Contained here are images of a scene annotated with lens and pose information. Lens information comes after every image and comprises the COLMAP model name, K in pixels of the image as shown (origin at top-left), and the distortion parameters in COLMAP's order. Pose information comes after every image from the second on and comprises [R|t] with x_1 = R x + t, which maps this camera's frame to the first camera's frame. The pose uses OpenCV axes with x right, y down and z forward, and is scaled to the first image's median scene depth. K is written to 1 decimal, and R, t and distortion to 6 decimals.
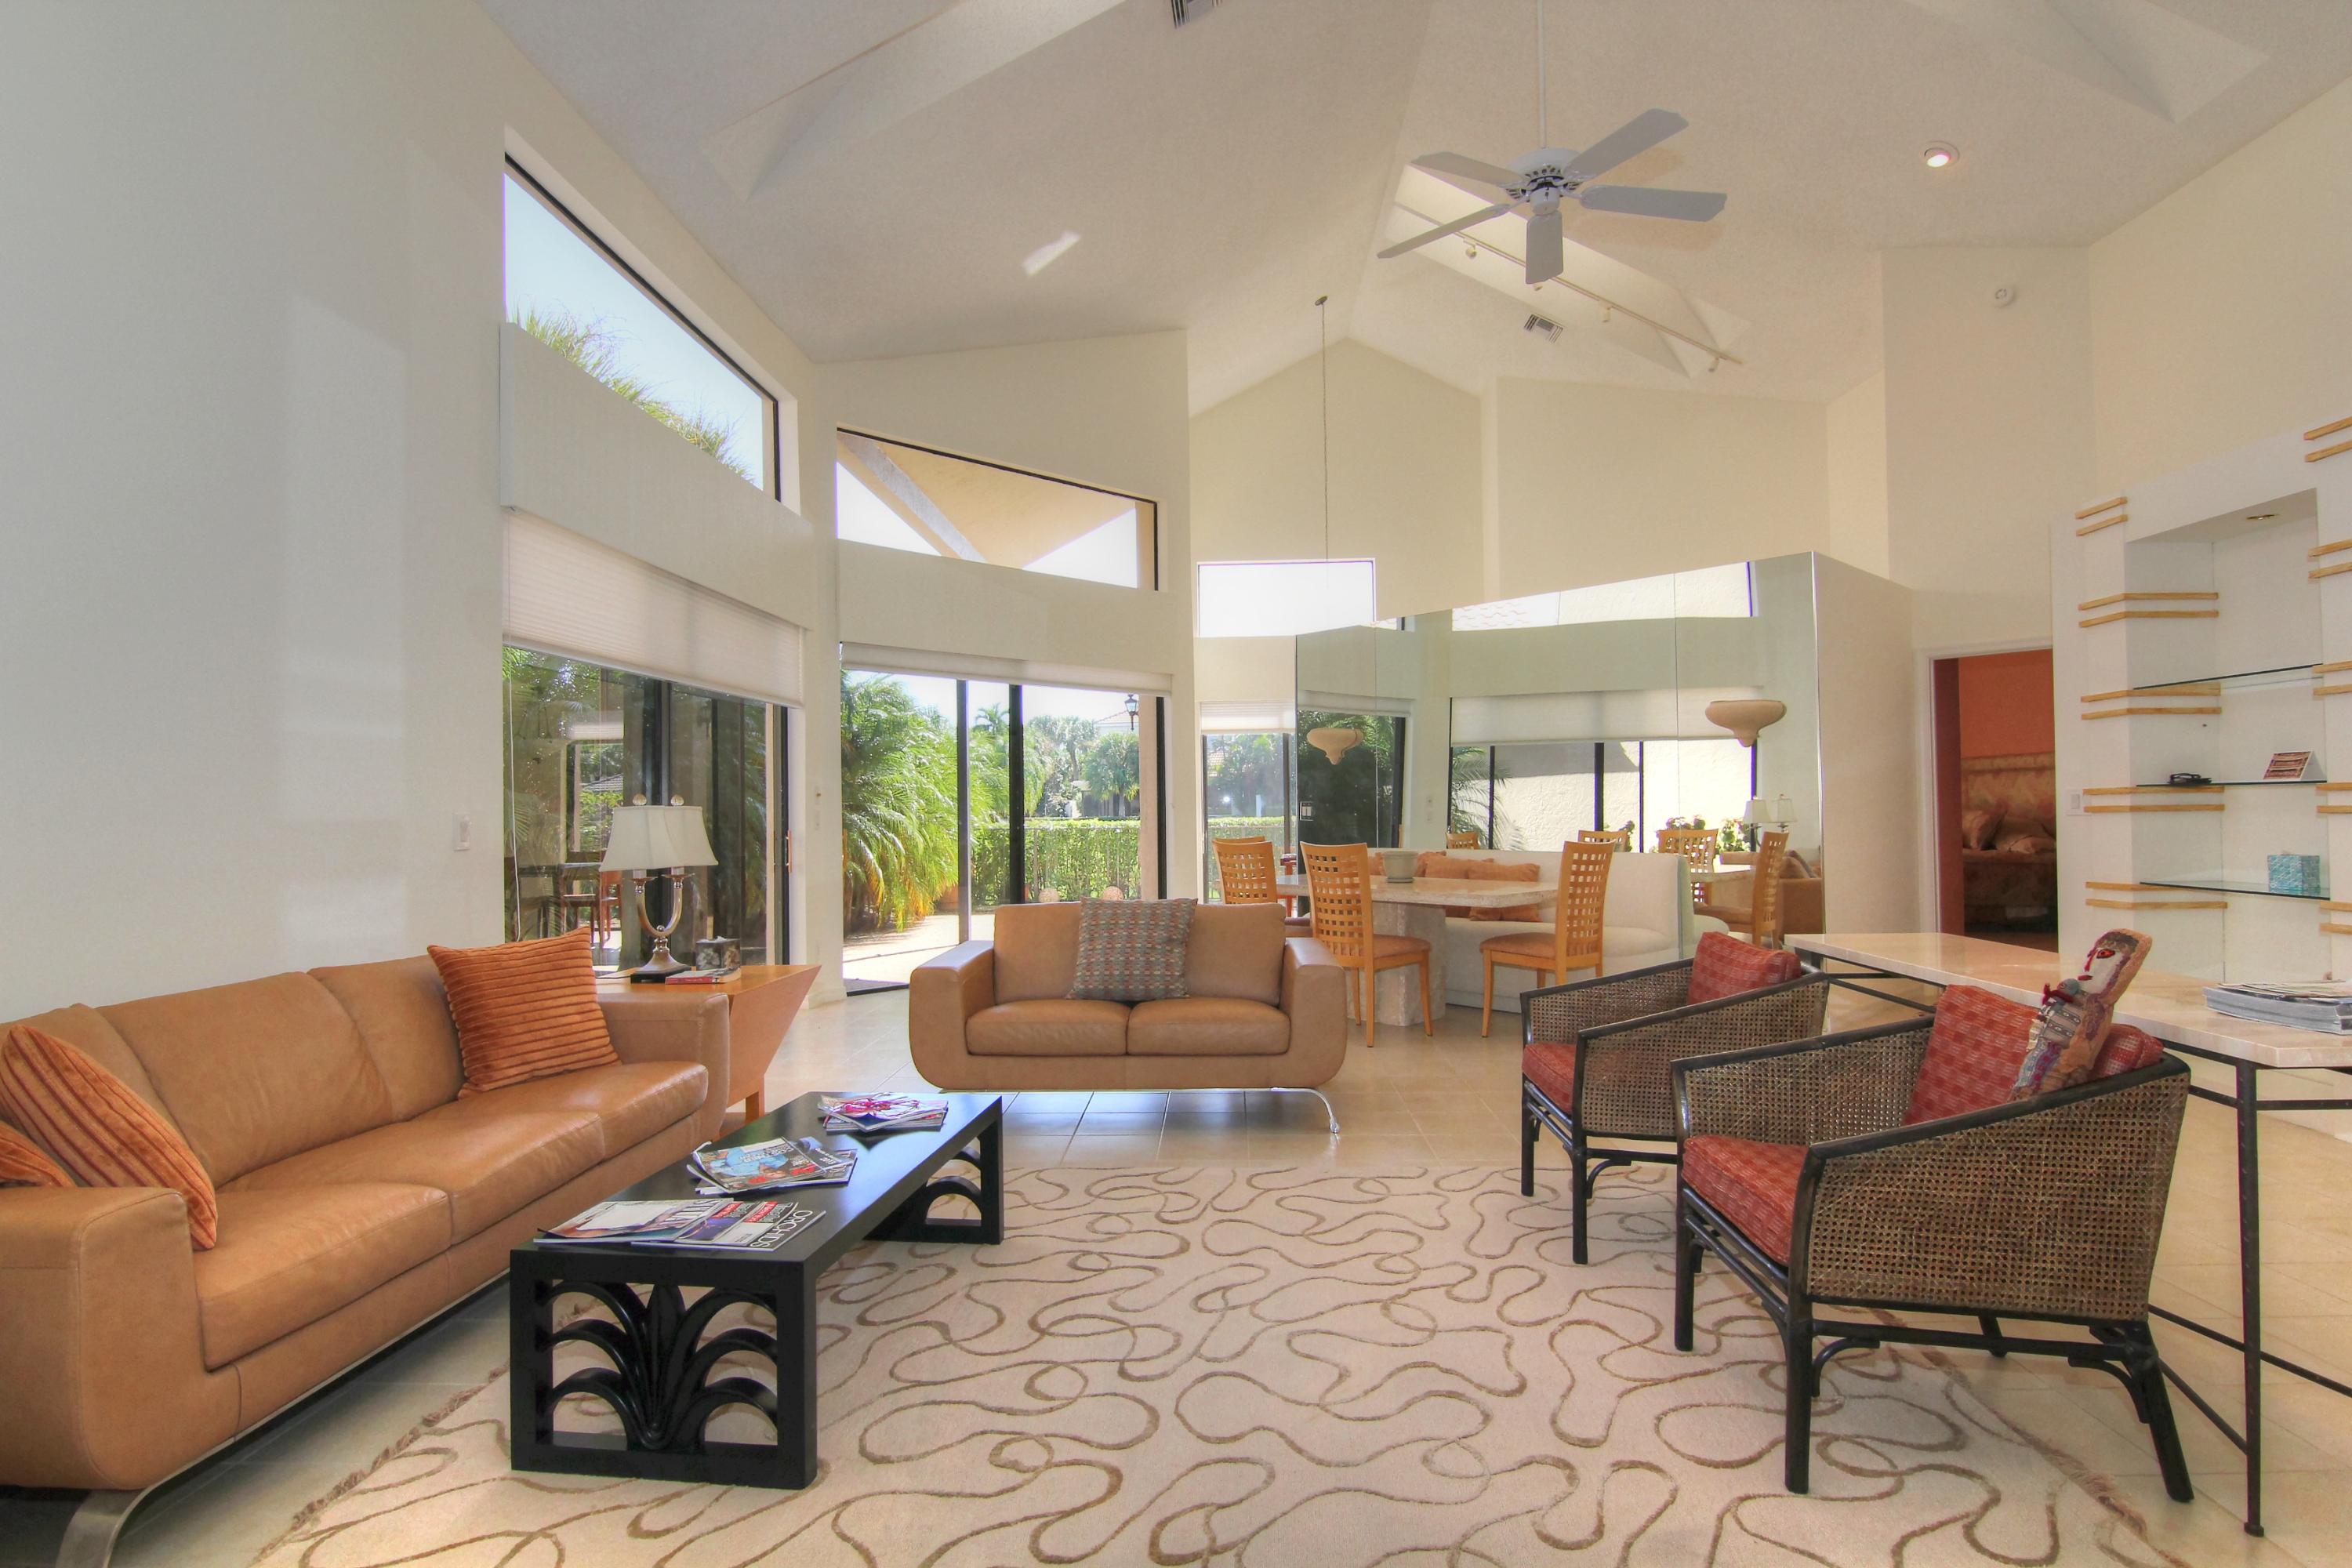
lens RADIAL K [[1170.3, 0, 1180.6], [0, 1170.3, 789.9], [0, 0, 1]] dist [0.000653, 0.000164]
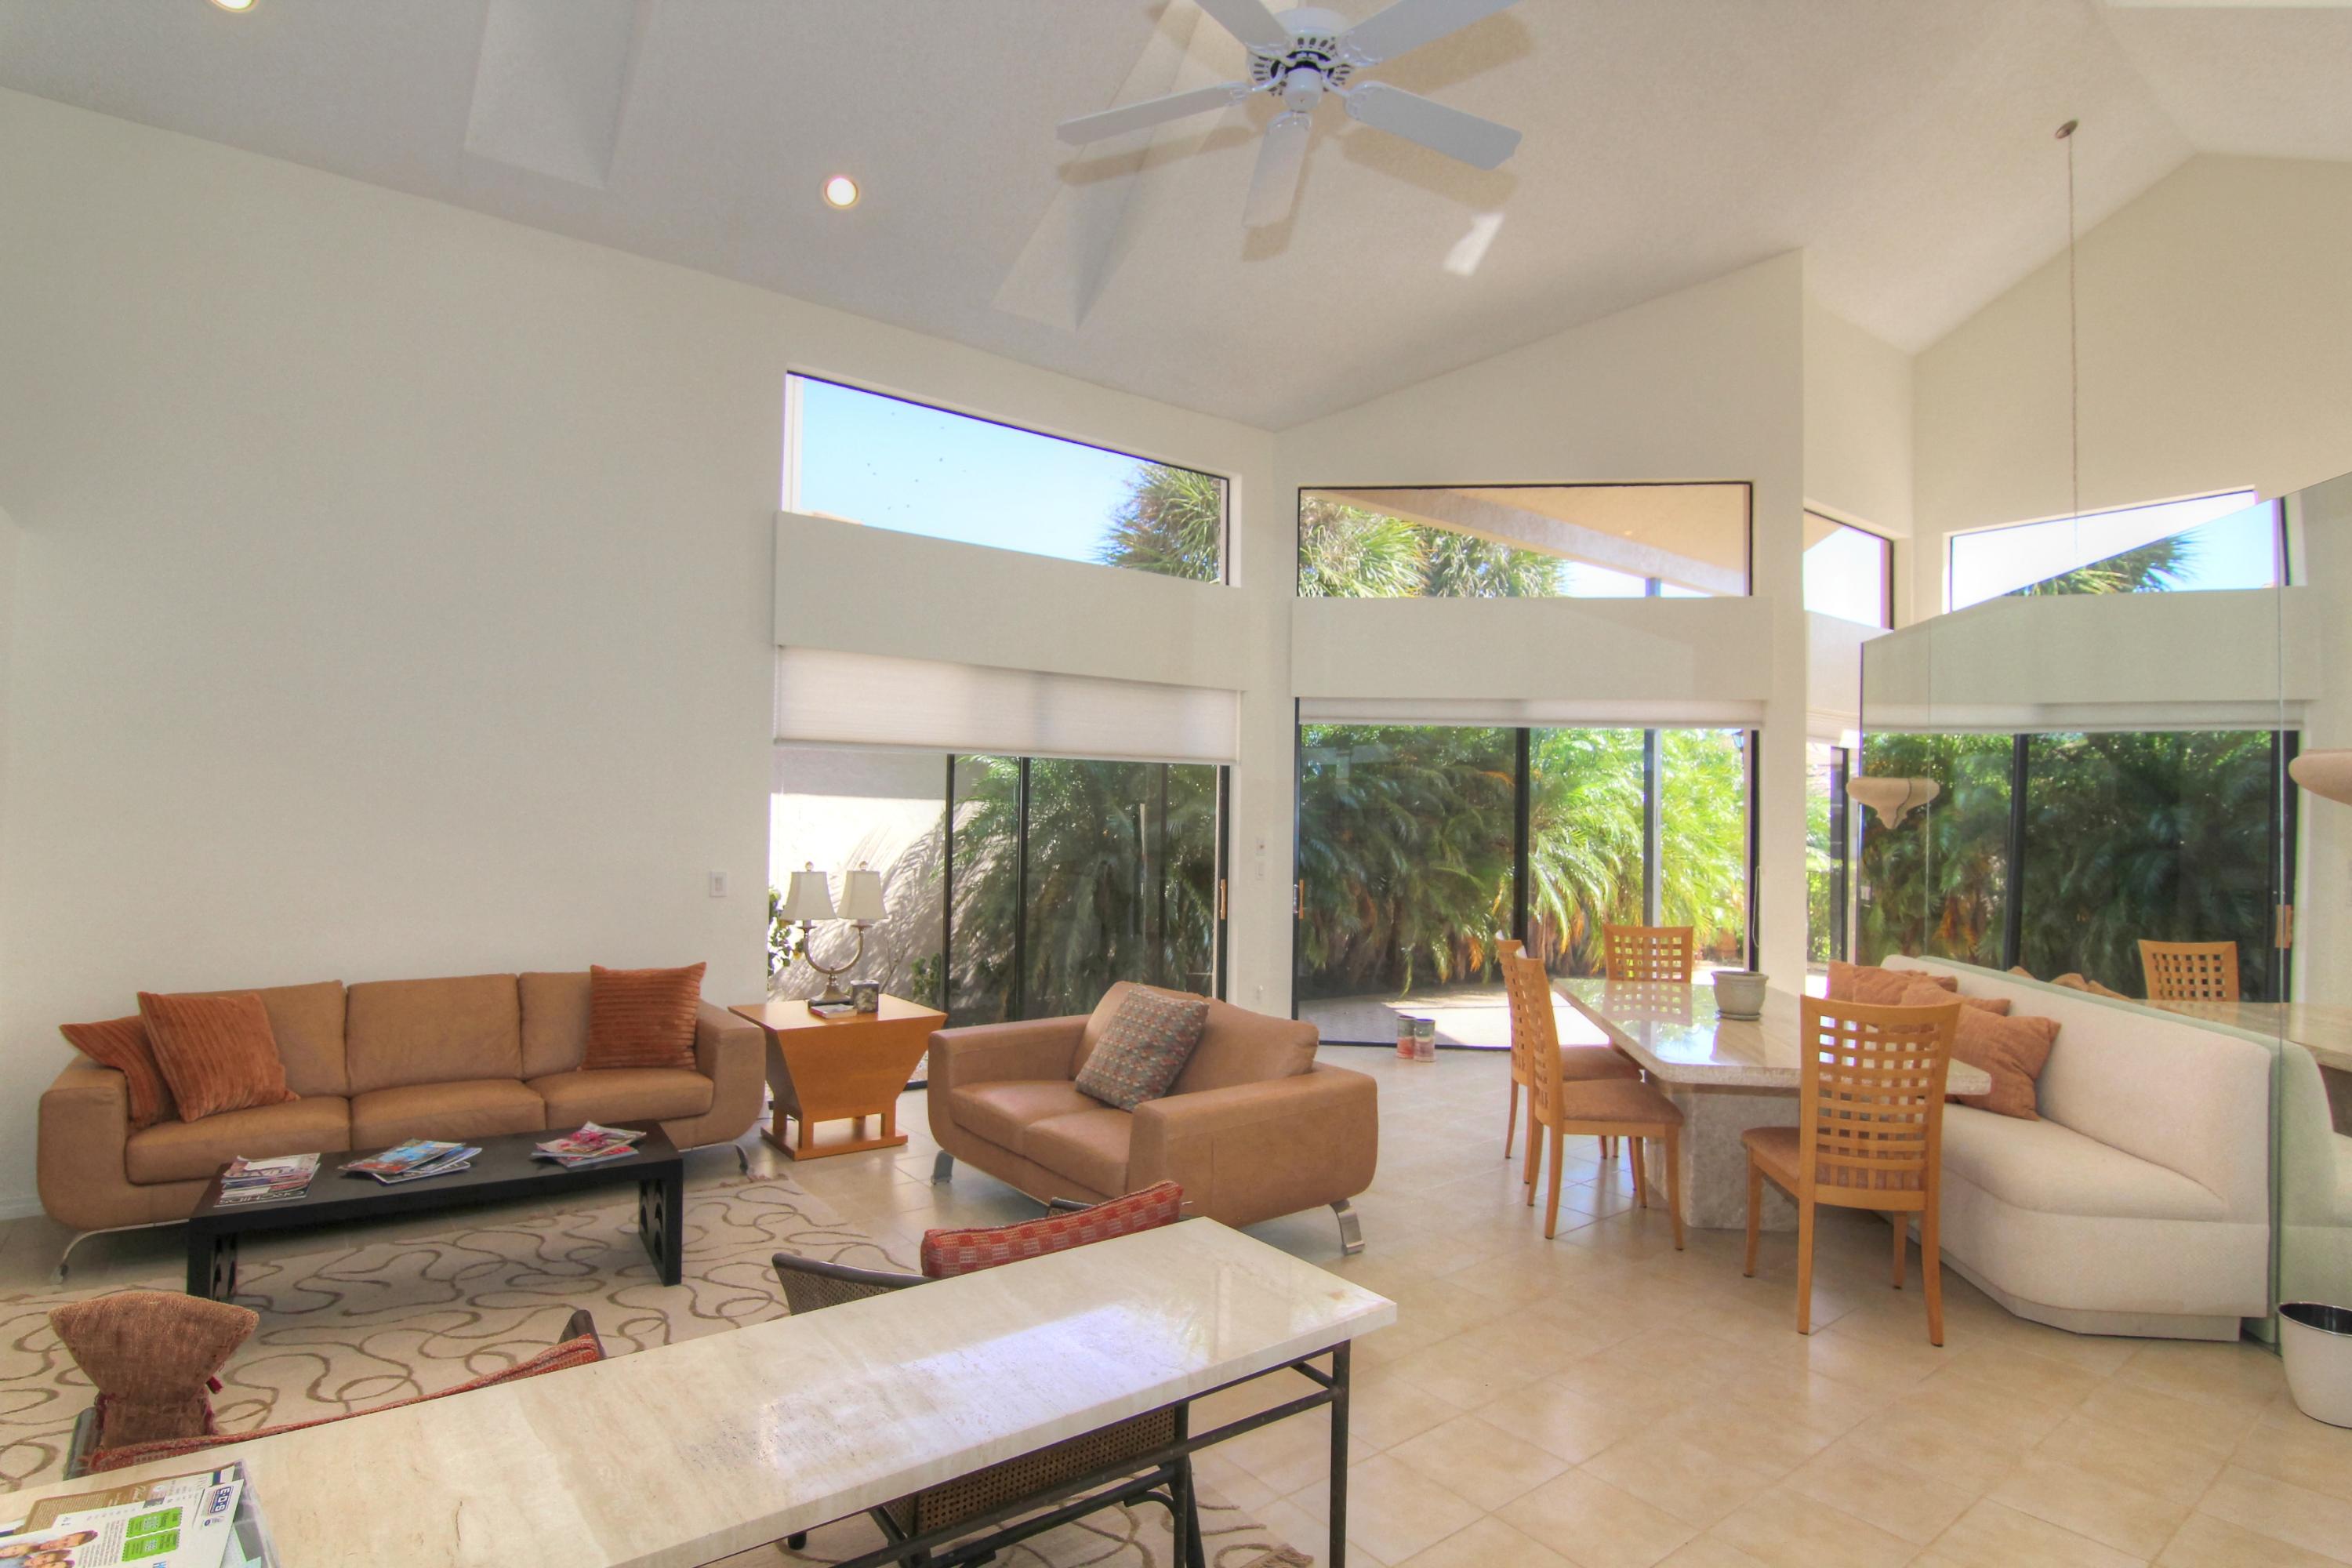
lens RADIAL K [[1203.0, 0, 1176.7], [0, 1203.0, 790.5], [0, 0, 1]] dist [-0.023513, 0.000467]
pose [[0.648707, 0.006525, -0.761010, 0.305965], [-0.008291, 0.999964, 0.001506, -0.032968], [0.760993, 0.005332, 0.648738, 0.168859]]
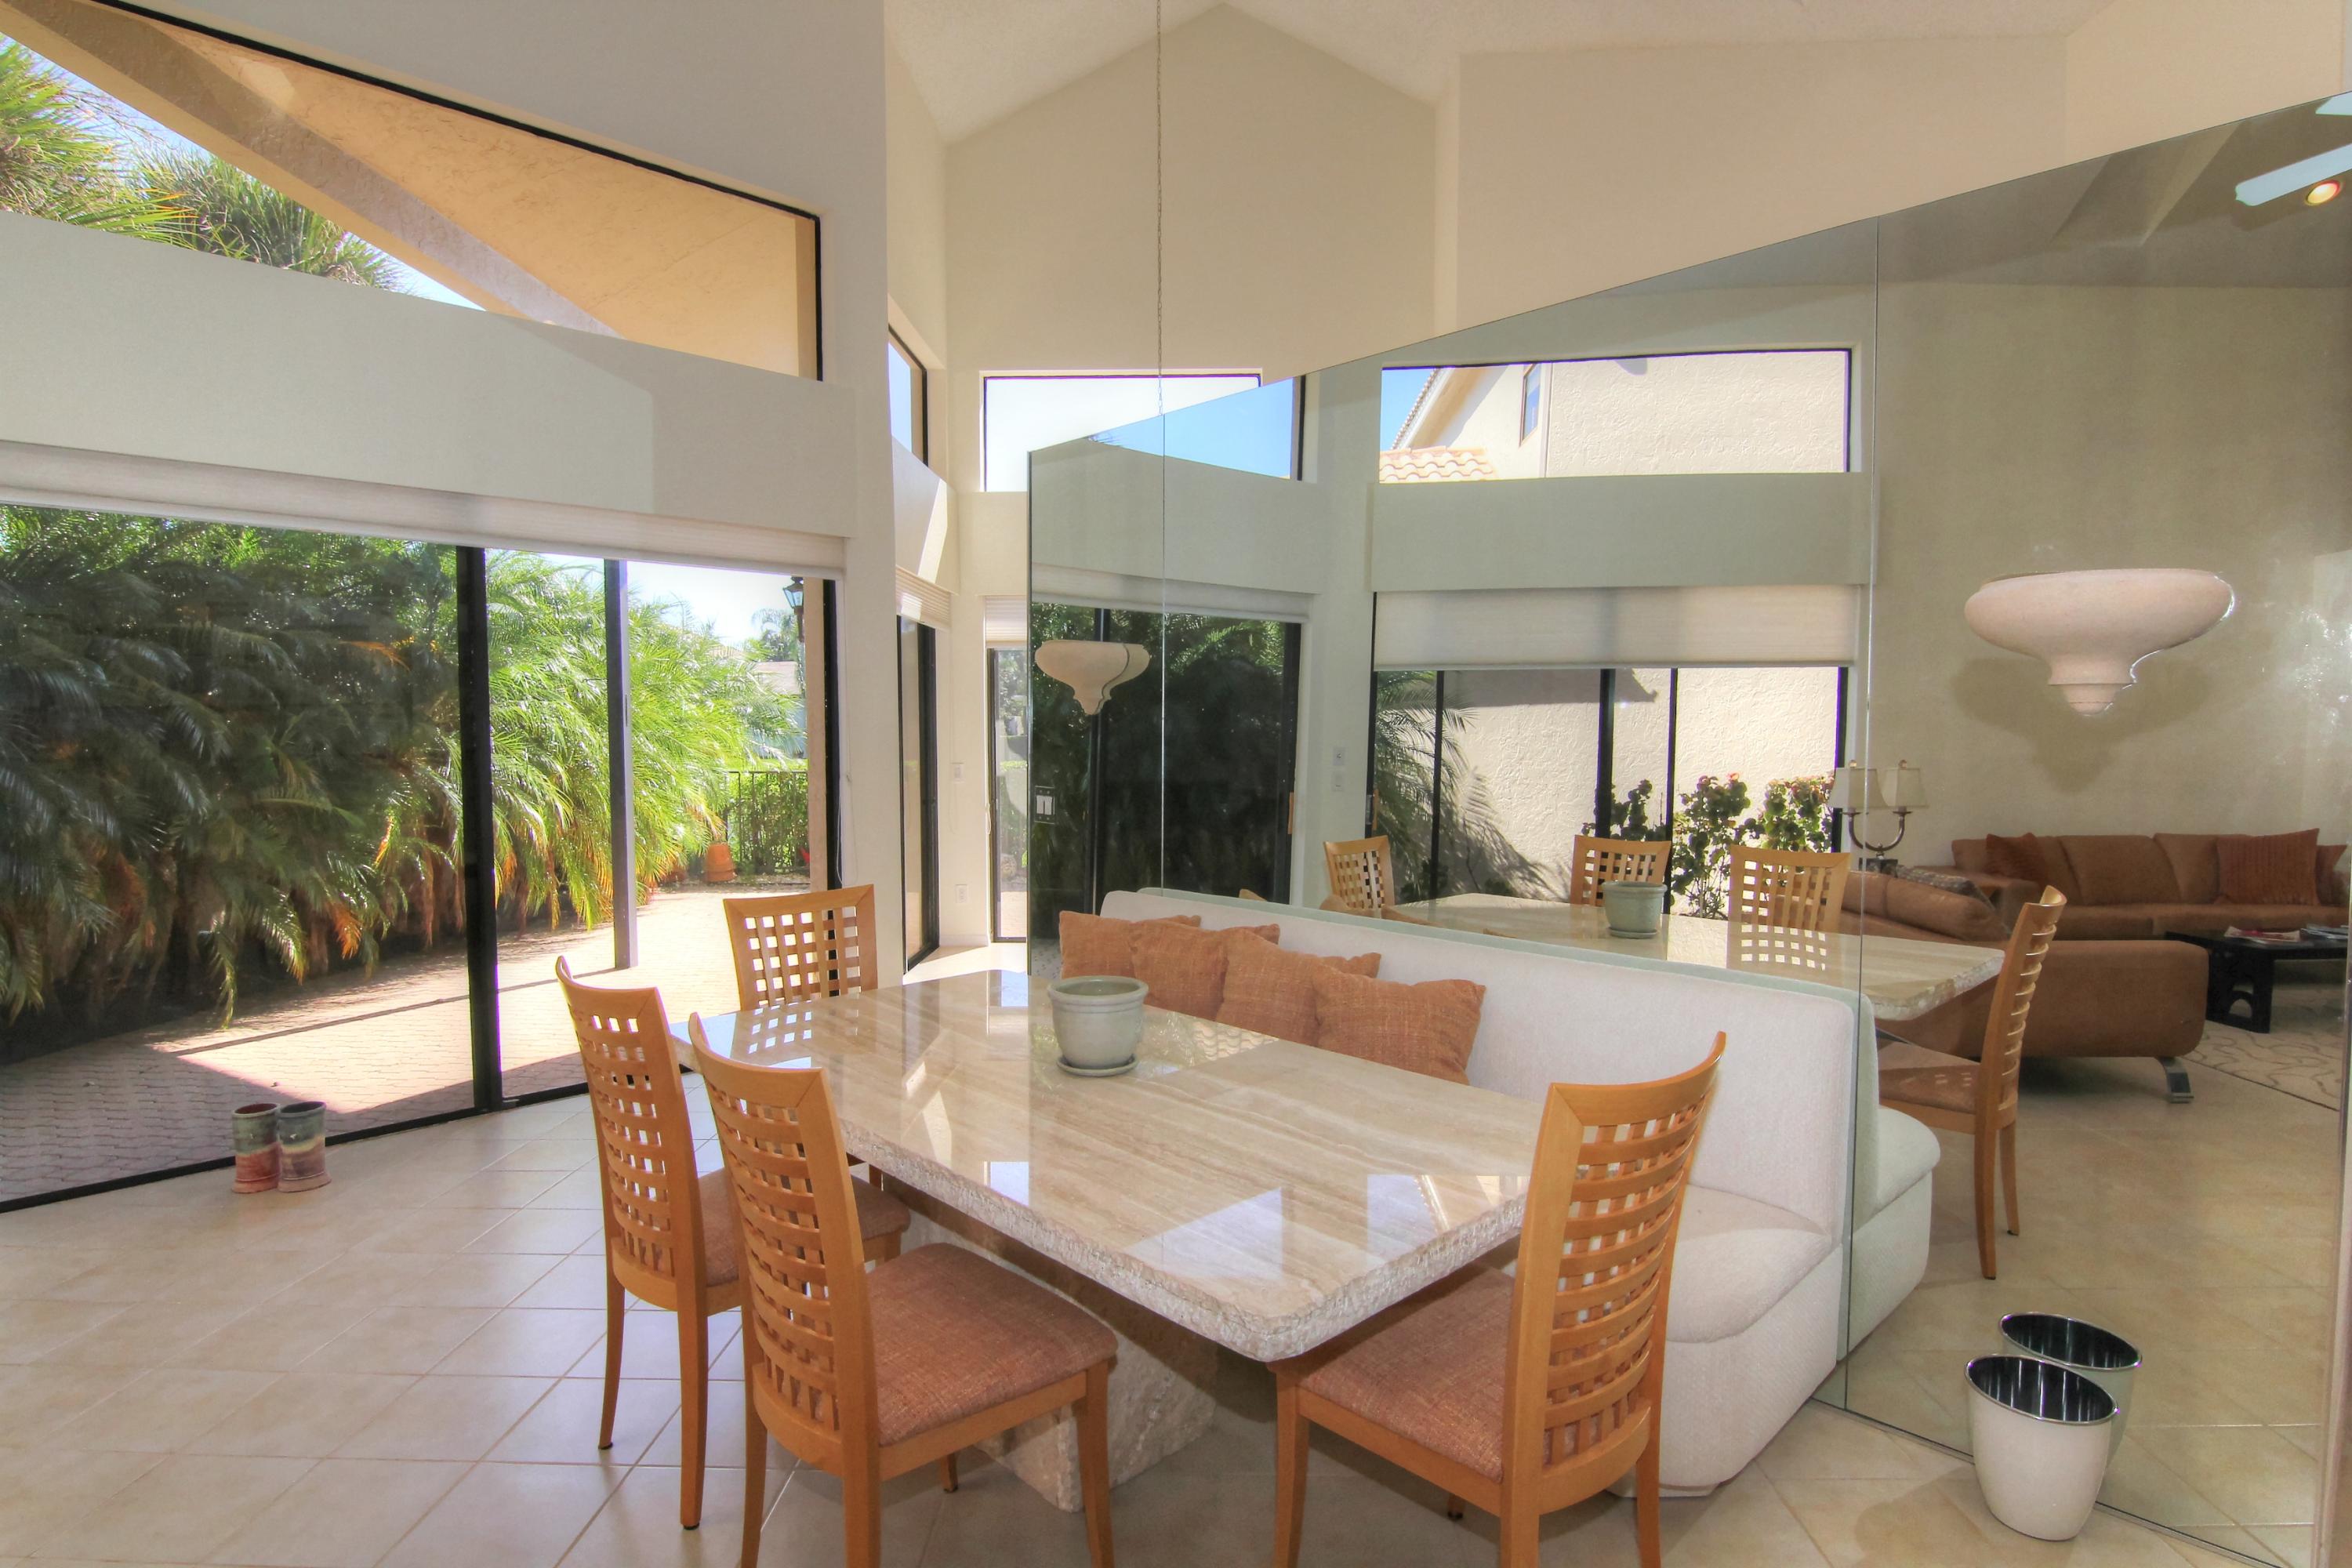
lens RADIAL K [[1203.0, 0, 1176.7], [0, 1203.0, 790.5], [0, 0, 1]] dist [-0.023513, 0.000467]
pose [[0.999220, 0.007233, 0.038812, 0.110307], [-0.010147, 0.997100, 0.075429, -0.022189], [-0.038153, -0.075764, 0.996396, 0.383650]]
